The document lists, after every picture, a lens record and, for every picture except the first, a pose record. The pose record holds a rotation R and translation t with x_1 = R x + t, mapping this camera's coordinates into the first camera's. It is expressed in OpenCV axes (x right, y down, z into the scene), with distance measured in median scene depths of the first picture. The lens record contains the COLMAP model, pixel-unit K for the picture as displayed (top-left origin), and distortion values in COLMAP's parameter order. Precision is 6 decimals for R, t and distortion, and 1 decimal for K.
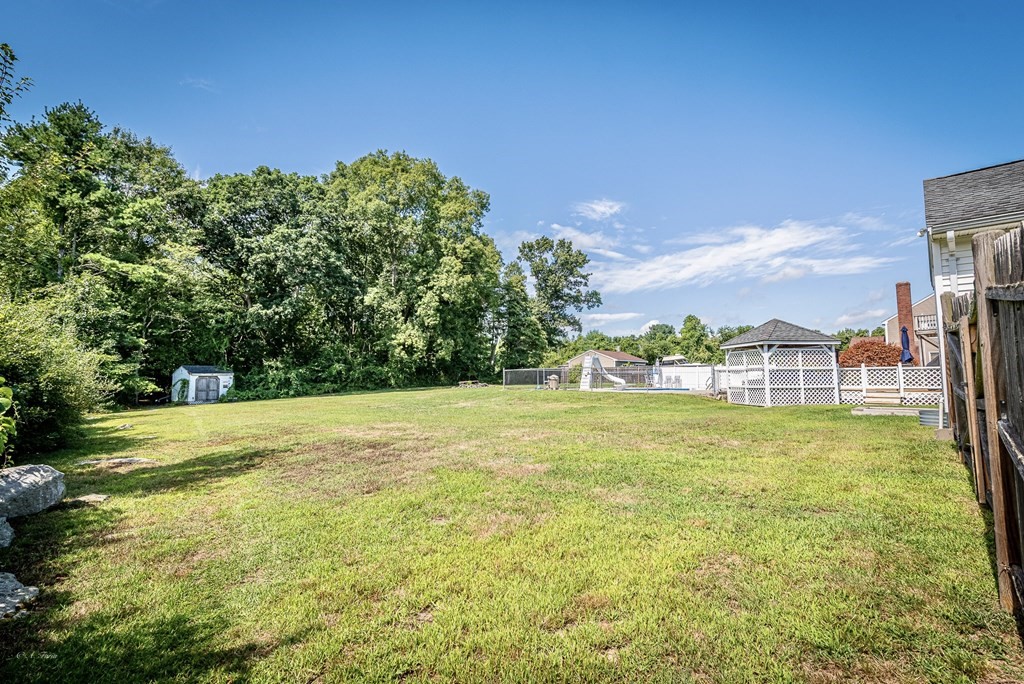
lens RADIAL K [[480.4, 0, 512.0], [0, 480.4, 342.0], [0, 0, 1]] dist [0.000364, -0.000033]
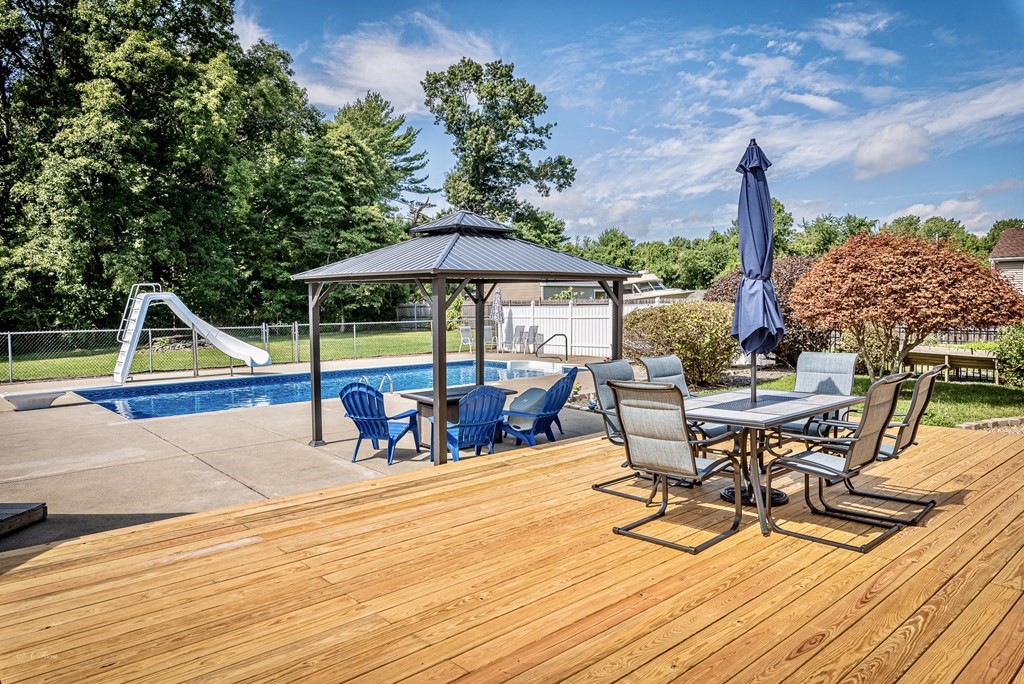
lens RADIAL K [[666.2, 0, 512.0], [0, 666.2, 342.0], [0, 0, 1]] dist [0.007849, 0.002848]
pose [[0.992913, -0.012714, -0.118160, 0.201841], [0.028232, 0.991033, 0.130604, 0.004035], [0.115440, -0.133014, 0.984368, 0.203863]]
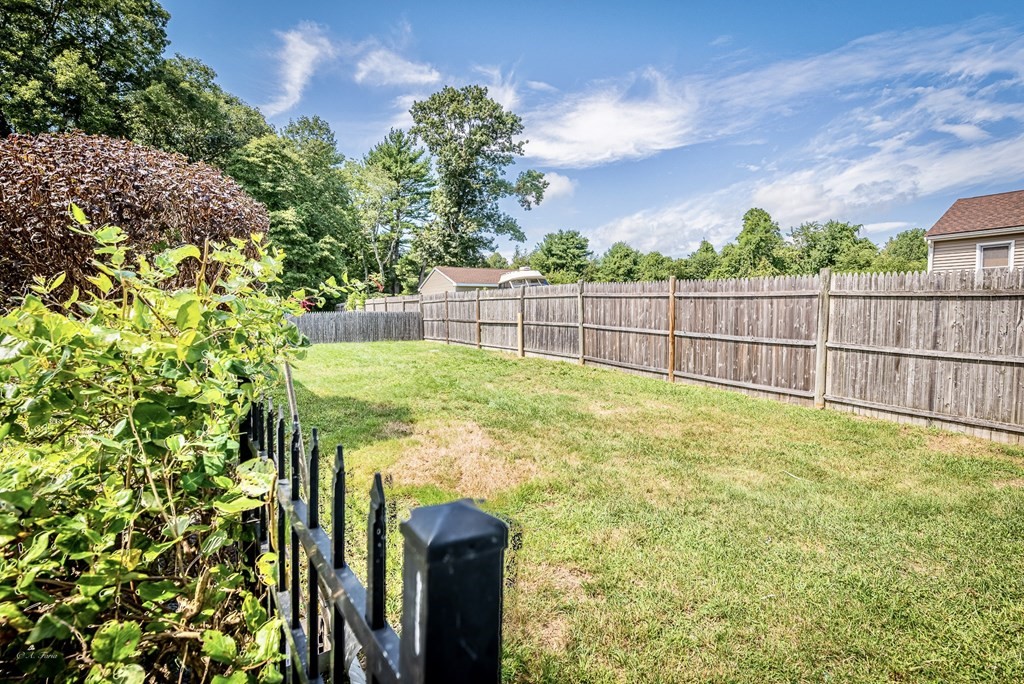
lens RADIAL K [[480.4, 0, 512.0], [0, 480.4, 342.0], [0, 0, 1]] dist [0.000364, -0.000033]
pose [[0.951491, 0.009762, -0.307521, 0.334314], [0.033873, 0.990097, 0.136236, 0.024431], [0.305805, -0.140044, 0.941738, 0.386349]]
